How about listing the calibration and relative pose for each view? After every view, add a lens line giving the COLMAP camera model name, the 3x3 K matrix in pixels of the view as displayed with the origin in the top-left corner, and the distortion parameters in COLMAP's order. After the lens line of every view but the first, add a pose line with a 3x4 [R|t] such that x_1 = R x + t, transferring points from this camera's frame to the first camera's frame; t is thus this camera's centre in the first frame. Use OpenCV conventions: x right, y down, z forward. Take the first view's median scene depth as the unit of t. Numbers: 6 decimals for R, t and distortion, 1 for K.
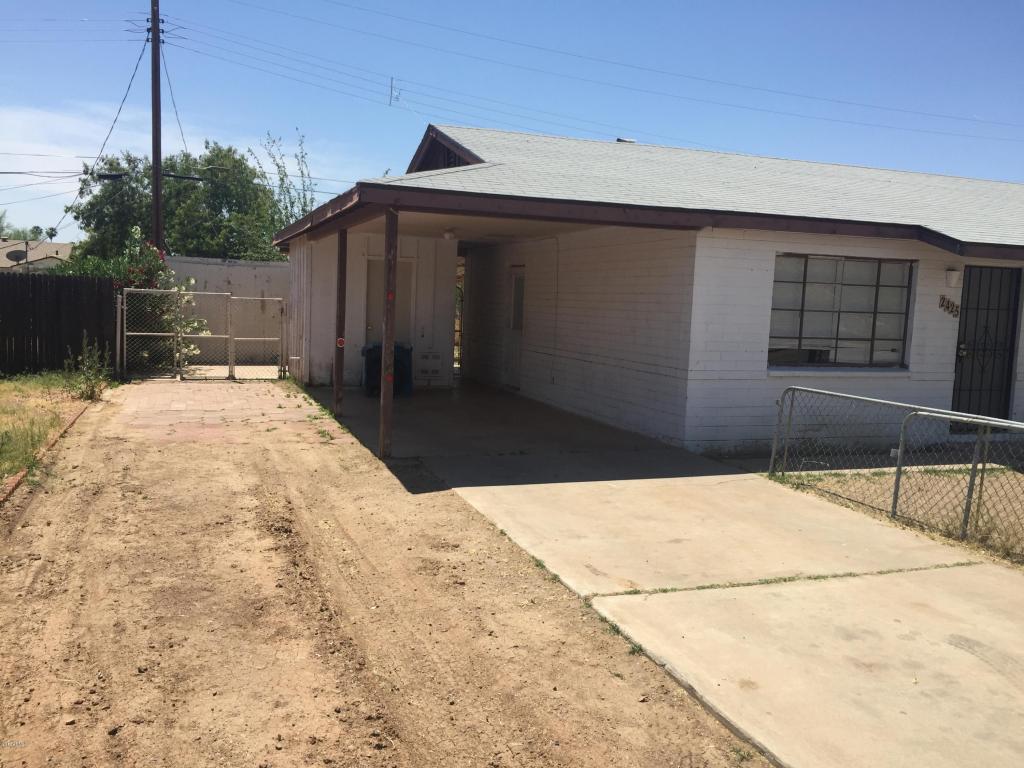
lens RADIAL K [[902.2, 0, 512.0], [0, 902.2, 384.0], [0, 0, 1]] dist [0.054038, -0.005115]
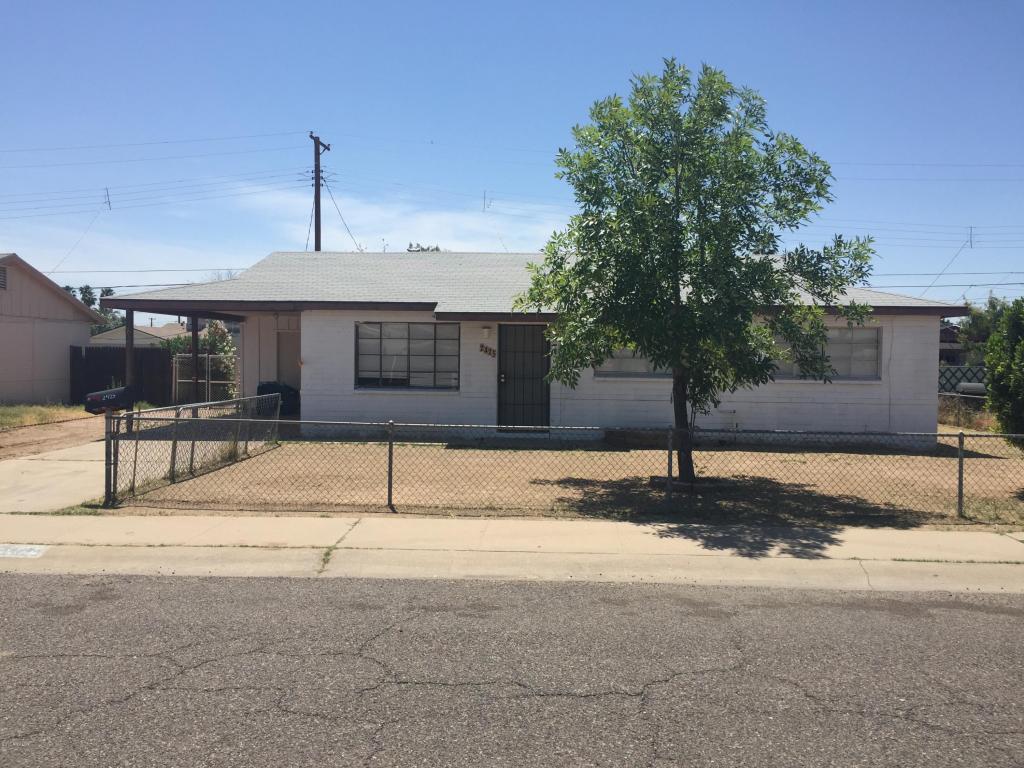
lens RADIAL K [[902.2, 0, 512.0], [0, 902.2, 384.0], [0, 0, 1]] dist [0.054038, -0.005115]
pose [[0.924509, -0.012794, -0.380946, 1.126734], [-0.016017, 0.997250, -0.072363, 0.087407], [0.380824, 0.073002, 0.921761, -0.441657]]
